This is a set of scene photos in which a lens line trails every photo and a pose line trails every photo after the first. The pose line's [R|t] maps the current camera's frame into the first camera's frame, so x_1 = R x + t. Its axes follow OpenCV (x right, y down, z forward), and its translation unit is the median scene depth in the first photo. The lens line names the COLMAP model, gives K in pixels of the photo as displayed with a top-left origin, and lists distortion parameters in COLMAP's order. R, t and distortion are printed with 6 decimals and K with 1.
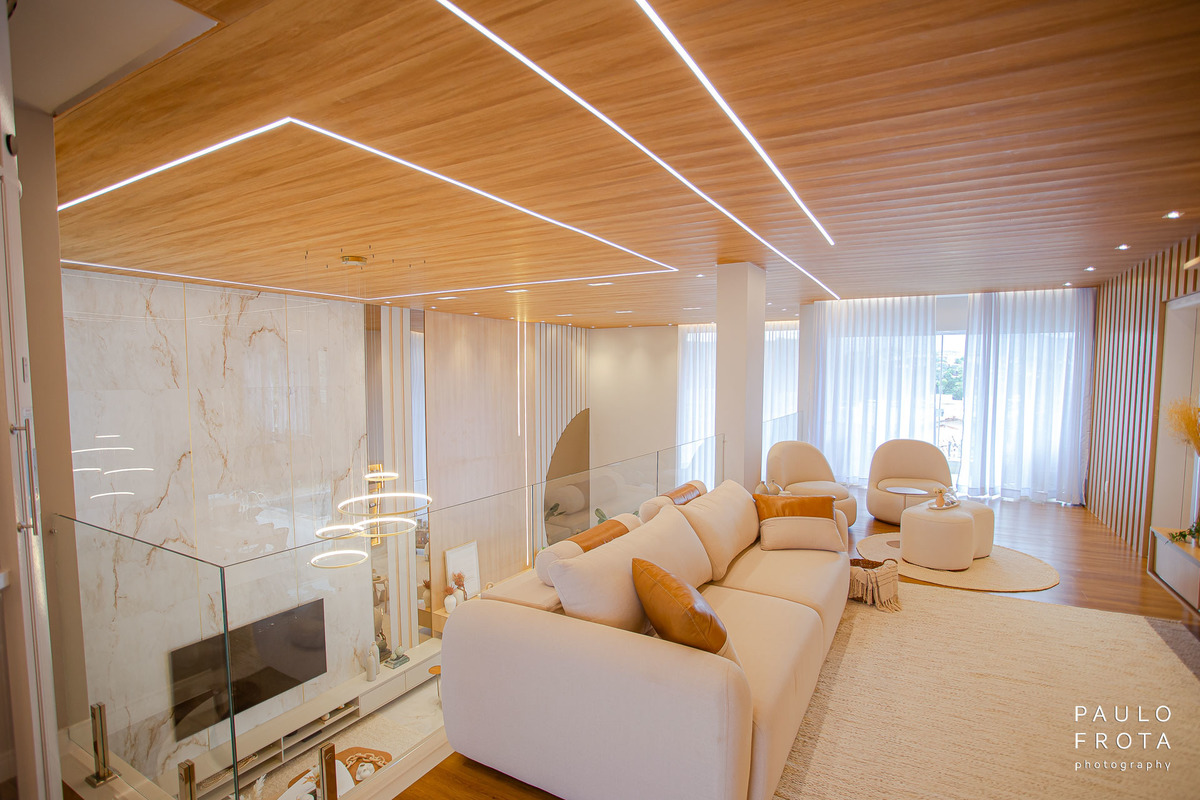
lens RADIAL K [[601.6, 0, 597.4], [0, 601.6, 425.4], [0, 0, 1]] dist [-0.072790, 0.050214]
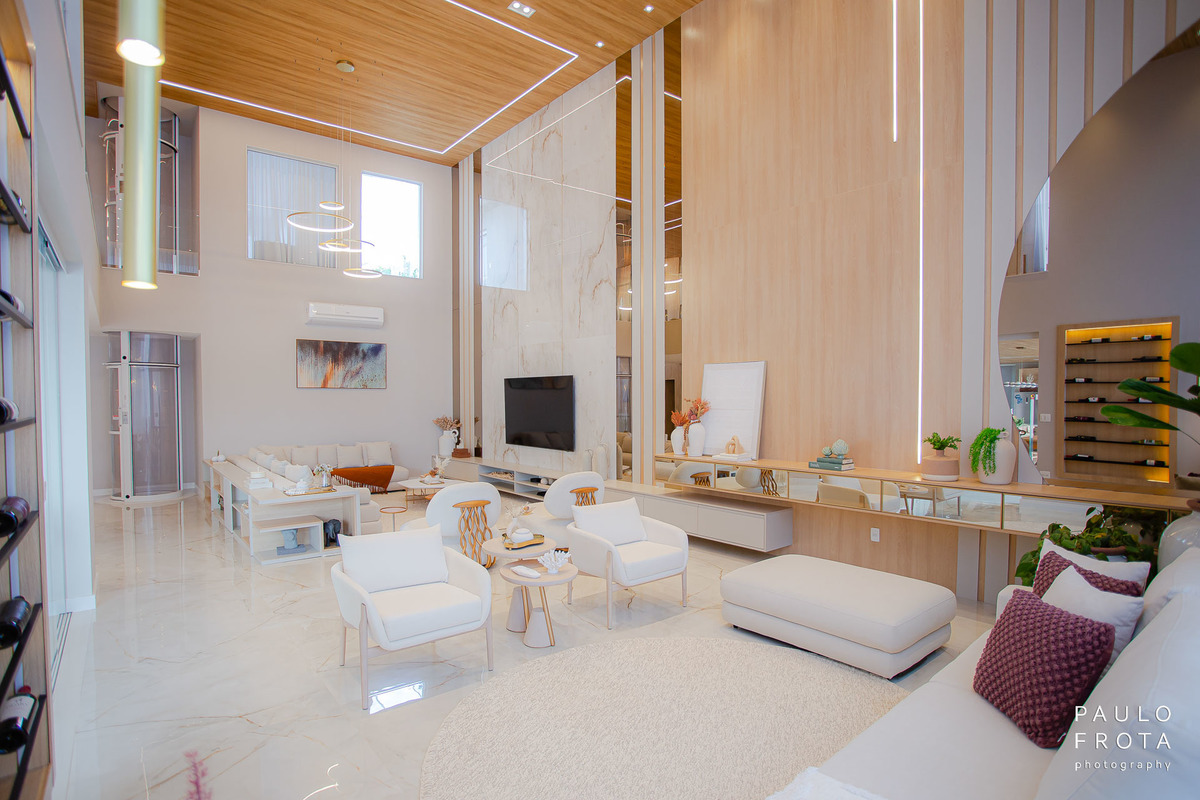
lens RADIAL K [[608.7, 0, 598.4], [0, 608.7, 417.4], [0, 0, 1]] dist [-0.083799, 0.044228]
pose [[-0.360849, 0.026596, -0.932245, 0.464186], [-0.081409, 0.994880, 0.059894, 0.279171], [0.929064, 0.097506, -0.356837, 1.330435]]
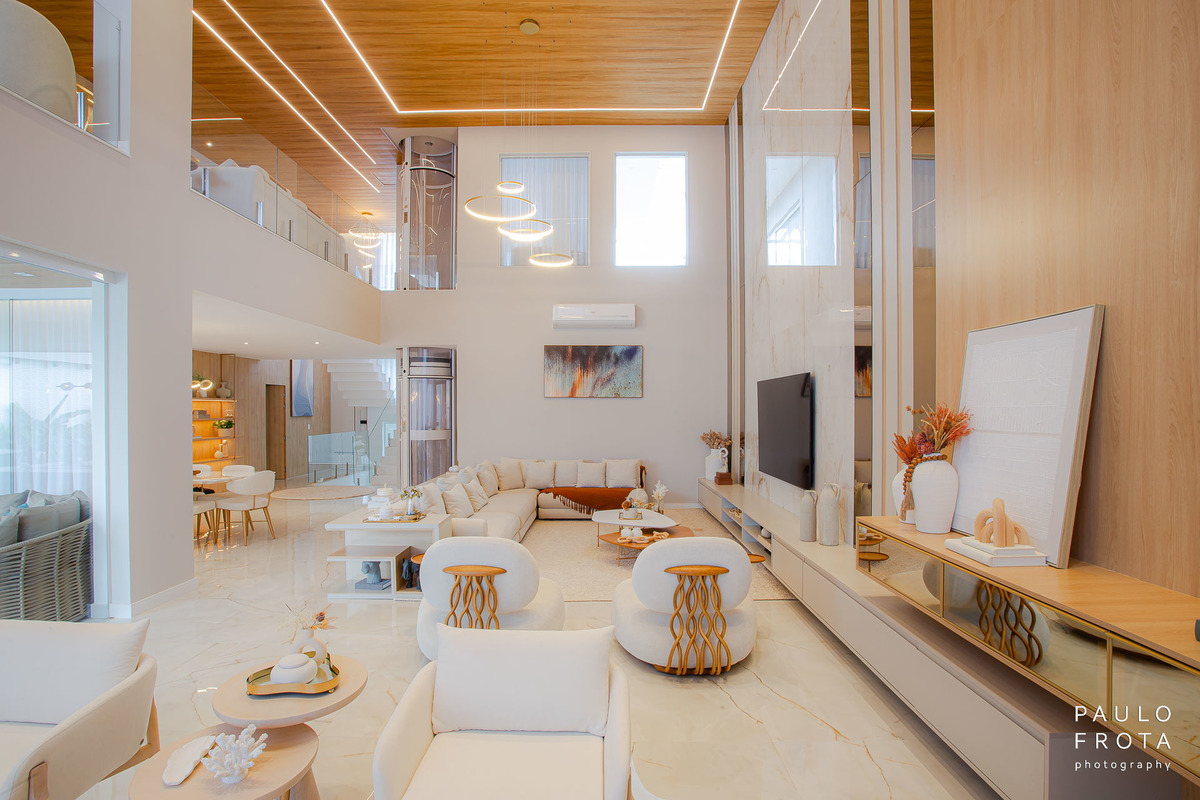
lens RADIAL K [[608.7, 0, 598.4], [0, 608.7, 417.4], [0, 0, 1]] dist [-0.083799, 0.044228]
pose [[-0.871227, 0.002365, -0.490874, 0.060508], [-0.045248, 0.995344, 0.085103, 0.276860], [0.488790, 0.096355, -0.867064, 1.374031]]
